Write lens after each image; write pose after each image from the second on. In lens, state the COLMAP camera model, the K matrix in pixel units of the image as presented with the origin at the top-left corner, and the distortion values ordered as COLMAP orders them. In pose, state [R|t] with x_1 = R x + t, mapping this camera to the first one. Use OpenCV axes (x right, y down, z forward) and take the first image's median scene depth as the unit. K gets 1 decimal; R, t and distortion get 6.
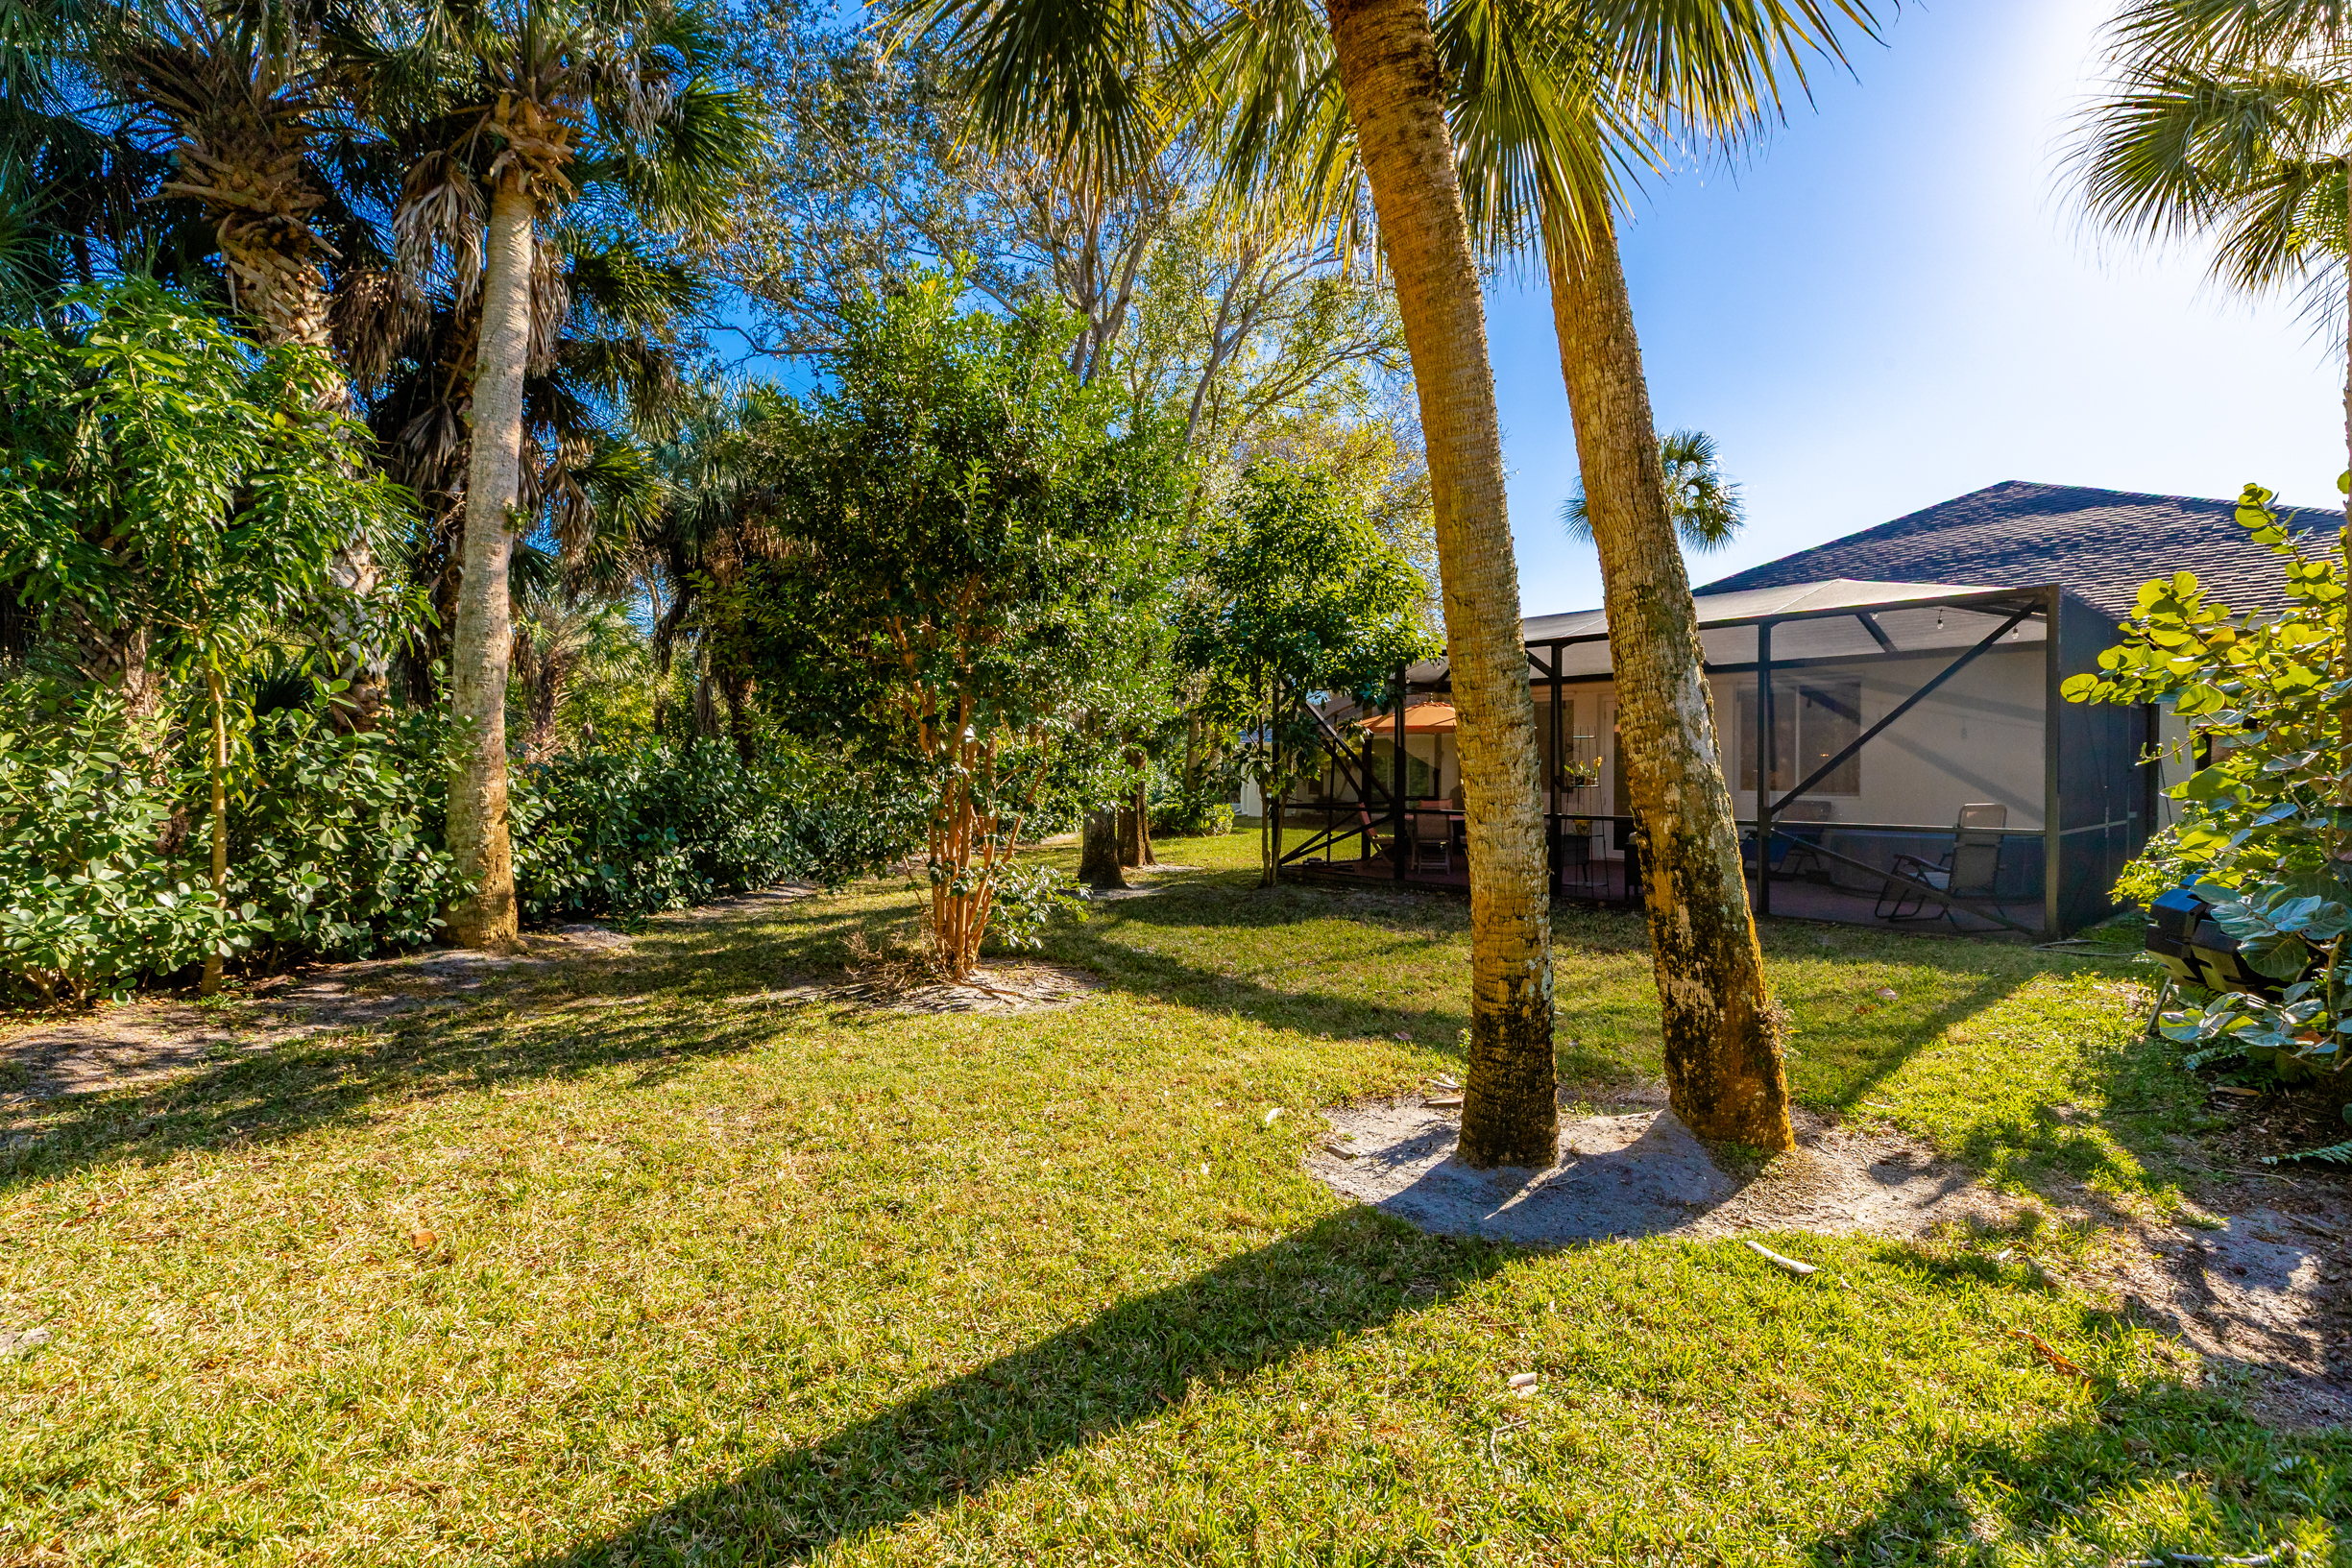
lens RADIAL K [[1081.9, 0, 1187.9], [0, 1081.9, 778.9], [0, 0, 1]] dist [-0.045360, 0.014413]
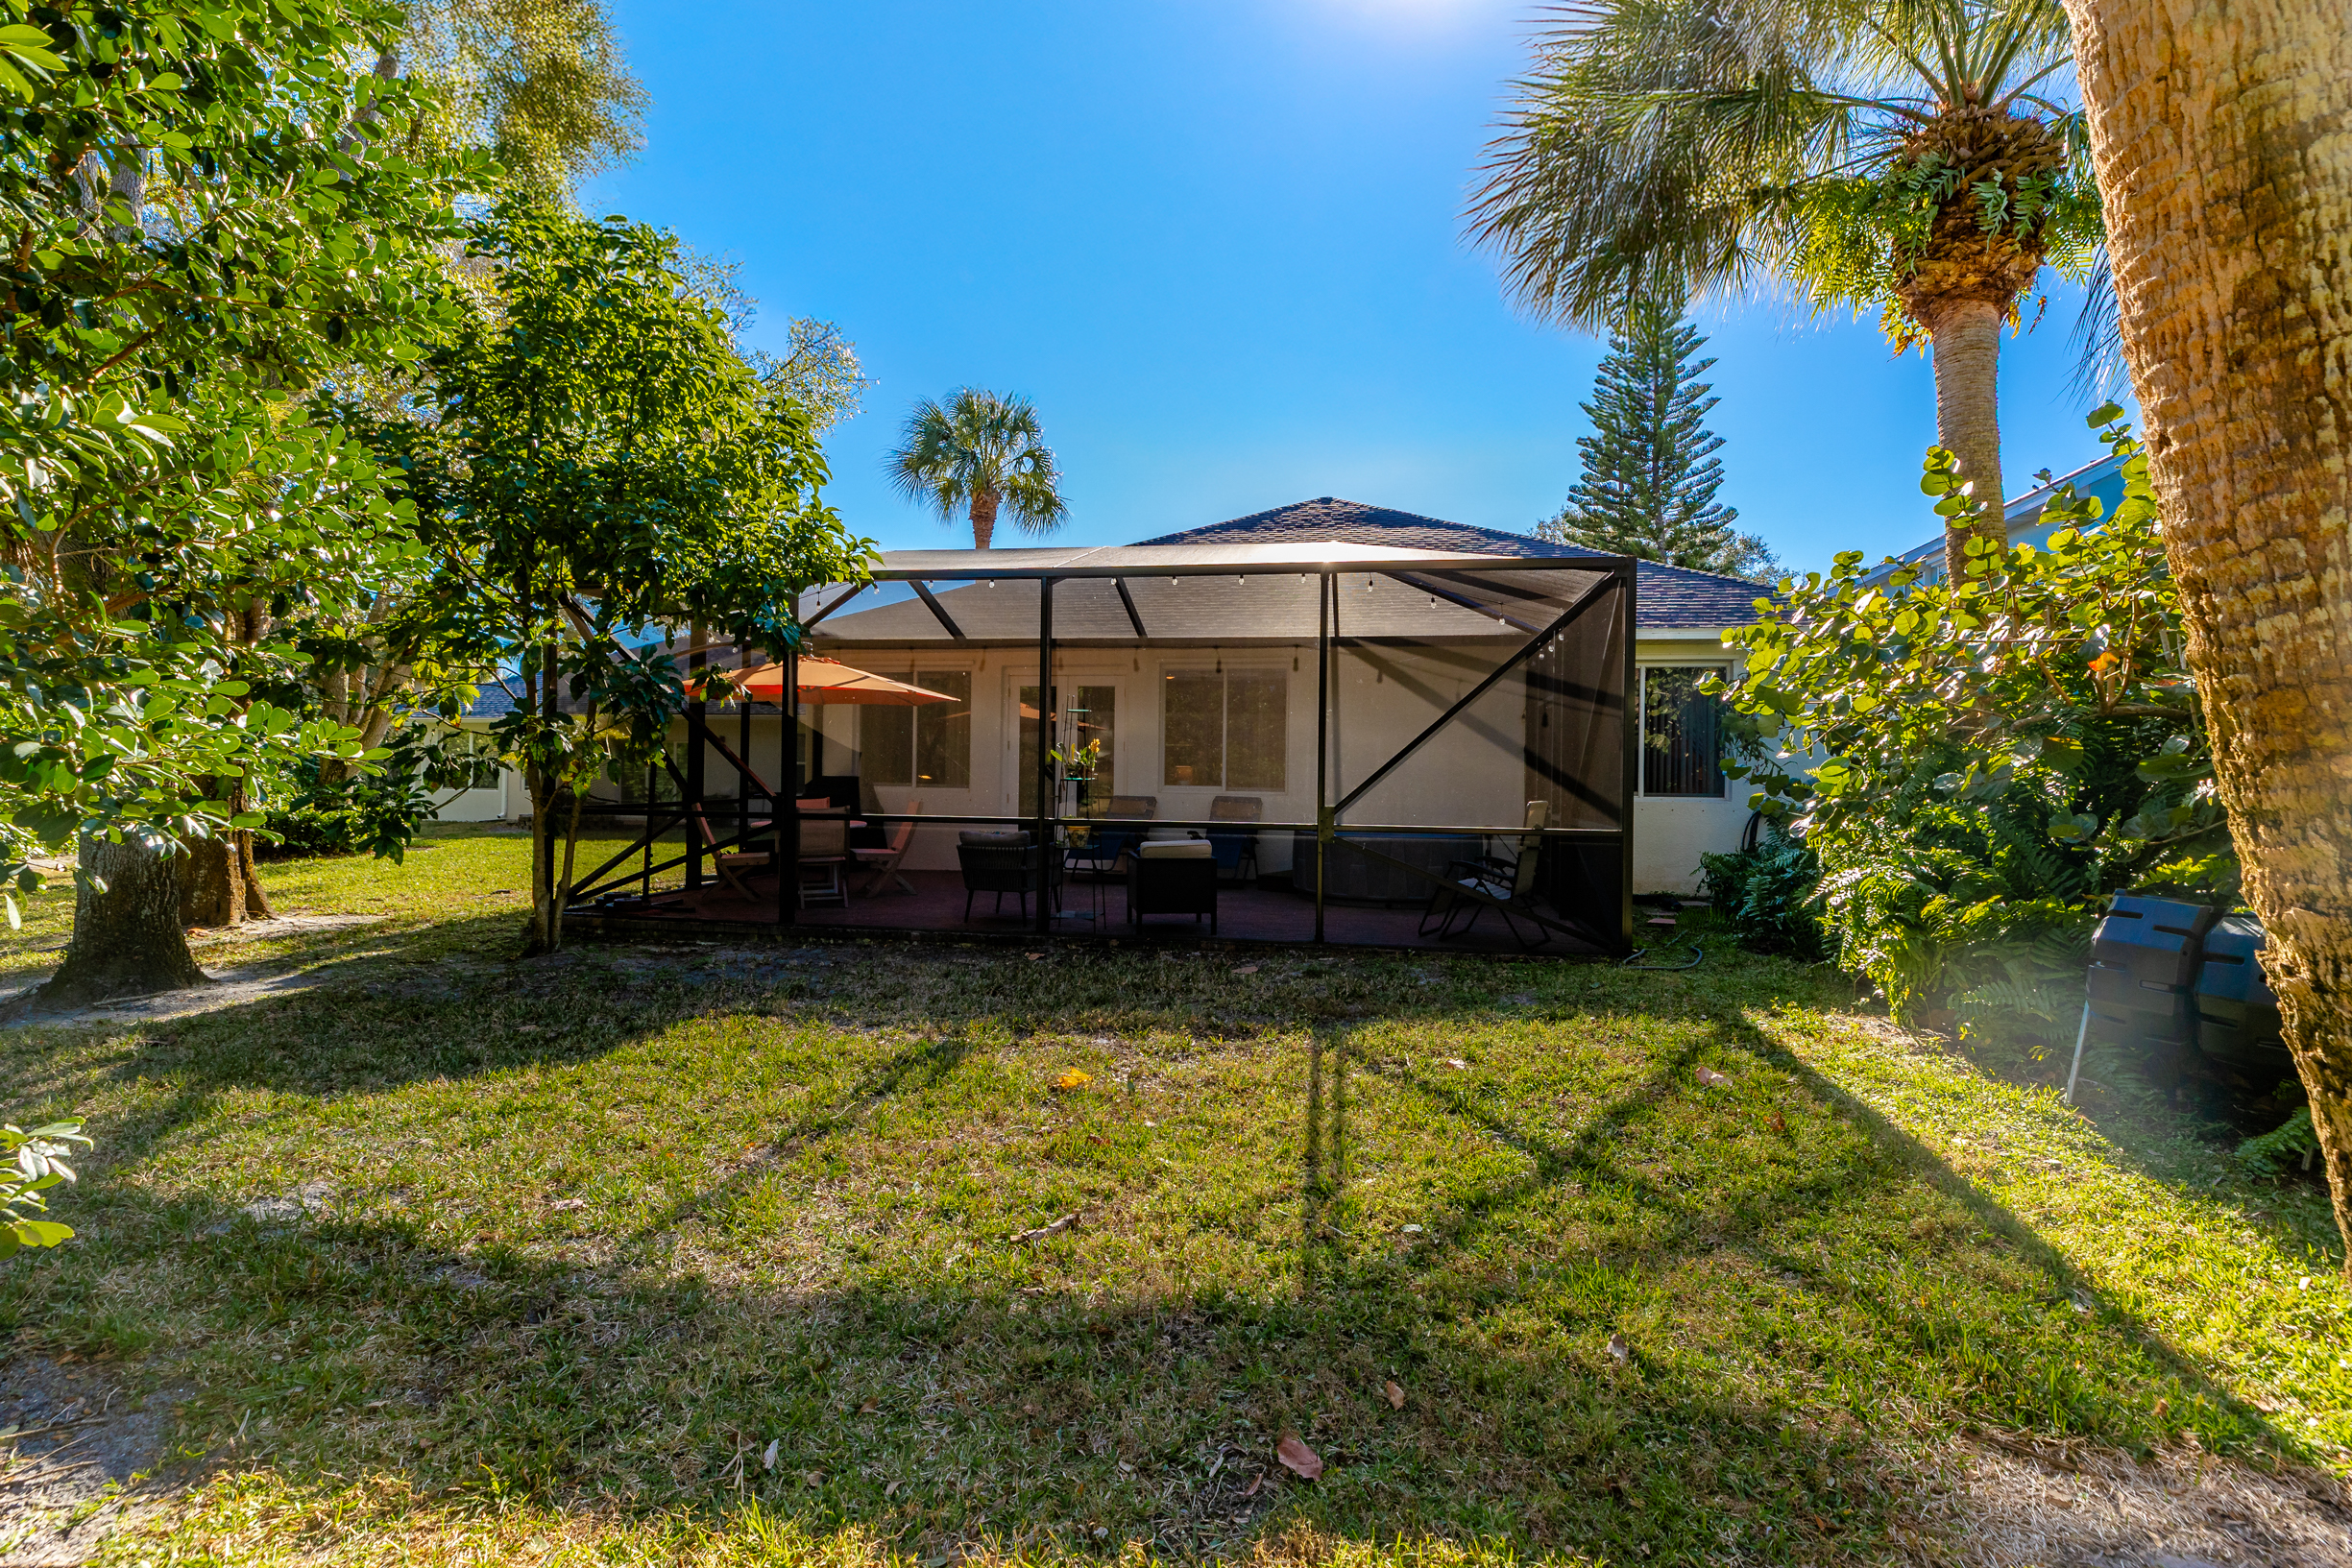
lens RADIAL K [[1028.3, 0, 1176.0], [0, 1028.3, 784.0], [0, 0, 1]] dist [-0.002650, -0.000449]
pose [[0.754147, 0.002031, 0.656702, -0.031220], [-0.009360, 0.999927, 0.007656, 0.004303], [-0.656639, -0.011921, 0.754111, 0.378277]]
